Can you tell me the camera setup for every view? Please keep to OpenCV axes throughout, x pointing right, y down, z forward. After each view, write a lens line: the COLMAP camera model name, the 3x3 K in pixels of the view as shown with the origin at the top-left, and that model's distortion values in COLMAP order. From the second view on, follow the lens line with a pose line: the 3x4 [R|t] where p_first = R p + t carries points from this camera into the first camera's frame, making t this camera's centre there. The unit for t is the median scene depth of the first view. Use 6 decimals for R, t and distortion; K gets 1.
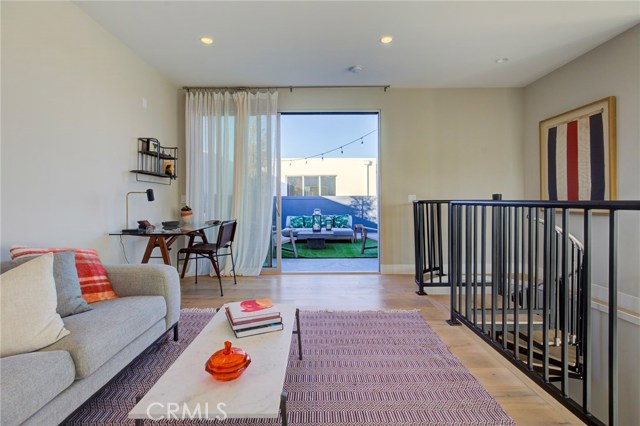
lens RADIAL K [[293.6, 0, 320.0], [0, 293.6, 213.0], [0, 0, 1]] dist [0.001280, 0.000038]
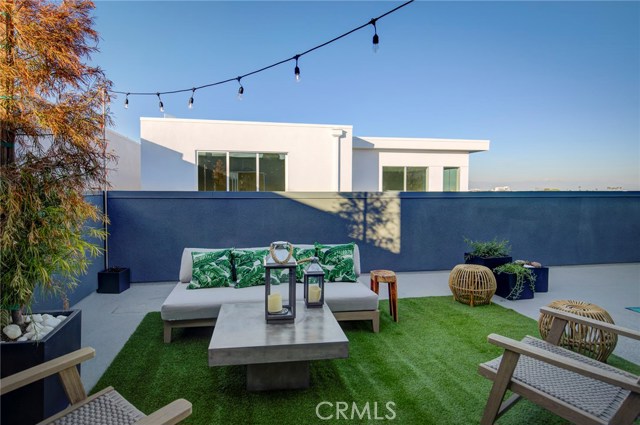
lens RADIAL K [[383.6, 0, 320.0], [0, 383.6, 212.5], [0, 0, 1]] dist [0.000265, 0.000005]
pose [[0.984237, -0.004996, 0.176786, -0.026739], [0.003089, 0.999934, 0.011059, -0.033322], [-0.176830, -0.010338, 0.984187, 0.434102]]
